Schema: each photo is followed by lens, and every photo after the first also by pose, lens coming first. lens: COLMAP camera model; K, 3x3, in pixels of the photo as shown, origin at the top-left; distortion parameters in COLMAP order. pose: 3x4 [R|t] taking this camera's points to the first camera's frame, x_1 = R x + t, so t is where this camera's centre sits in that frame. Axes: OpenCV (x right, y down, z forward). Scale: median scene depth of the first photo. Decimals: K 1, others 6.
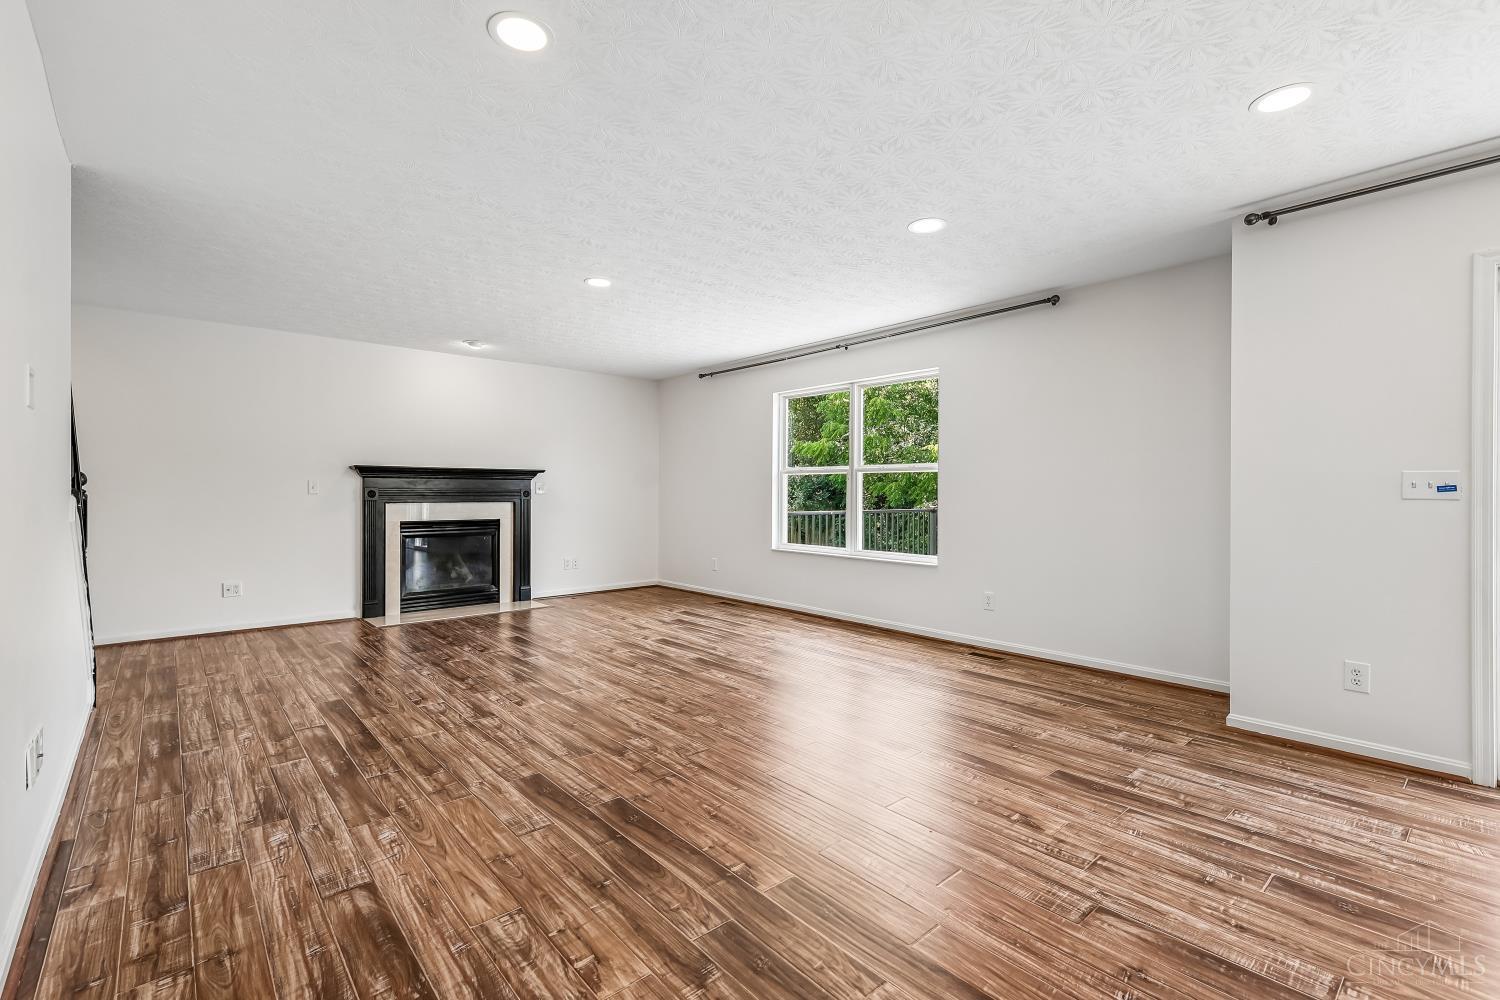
lens RADIAL K [[648.9, 0, 760.5], [0, 648.9, 499.2], [0, 0, 1]] dist [-0.000910, -0.000148]
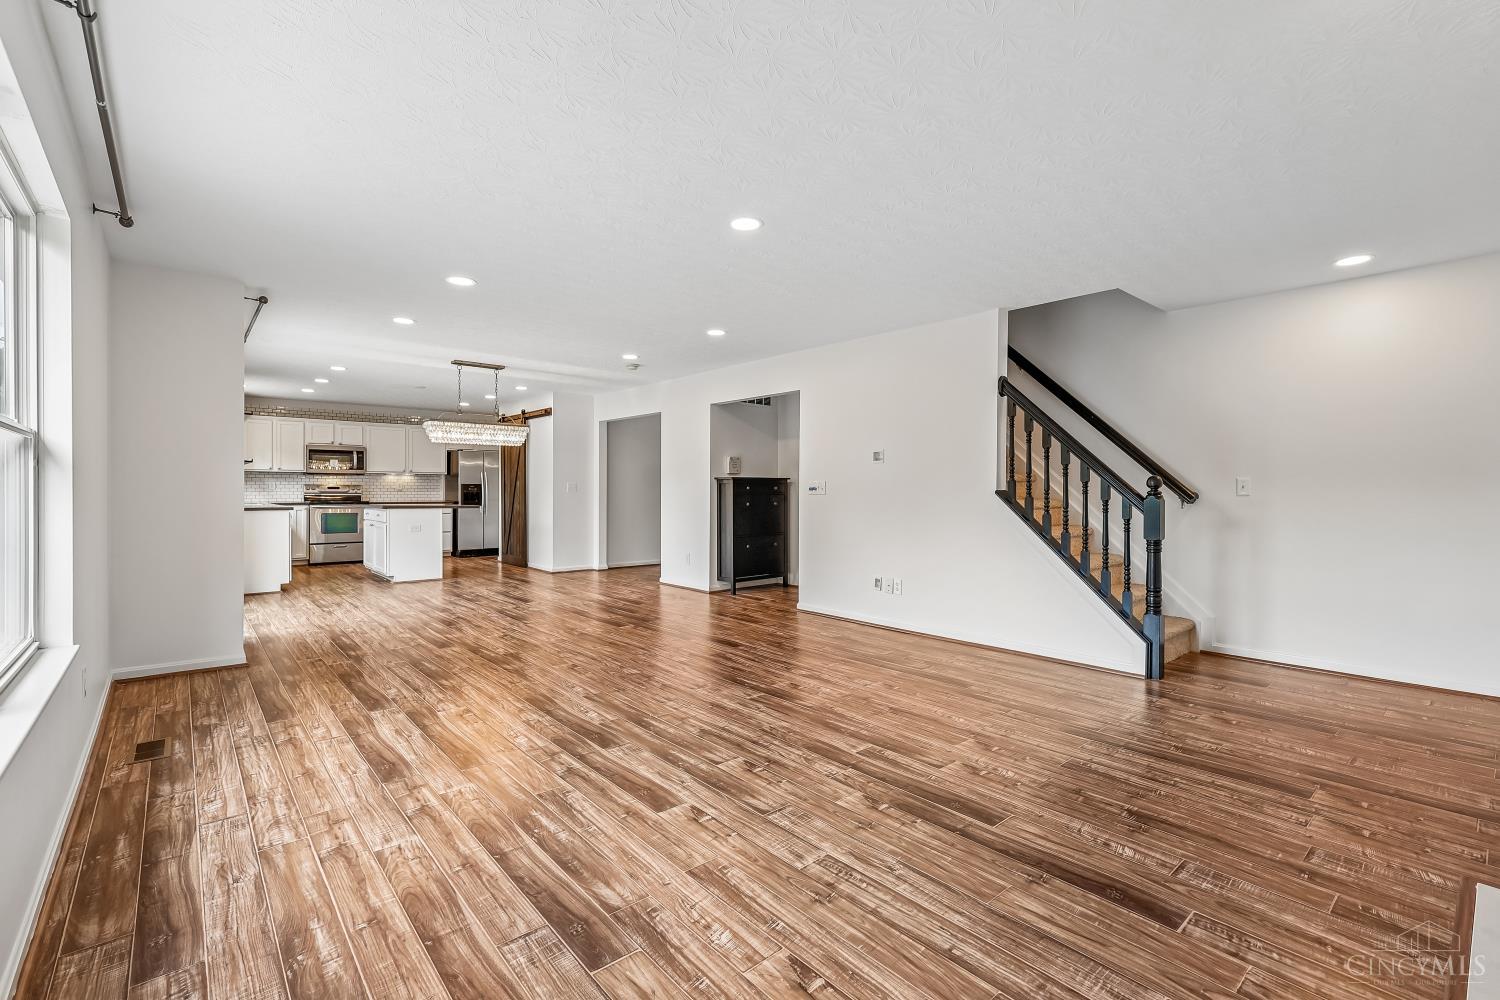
lens RADIAL K [[648.9, 0, 751.6], [0, 648.9, 491.9], [0, 0, 1]] dist [-0.000910, -0.000148]
pose [[-0.999659, -0.002482, 0.026013, -0.302739], [-0.002119, 0.999900, 0.013947, -0.022966], [-0.026045, 0.013887, -0.999564, 1.936186]]
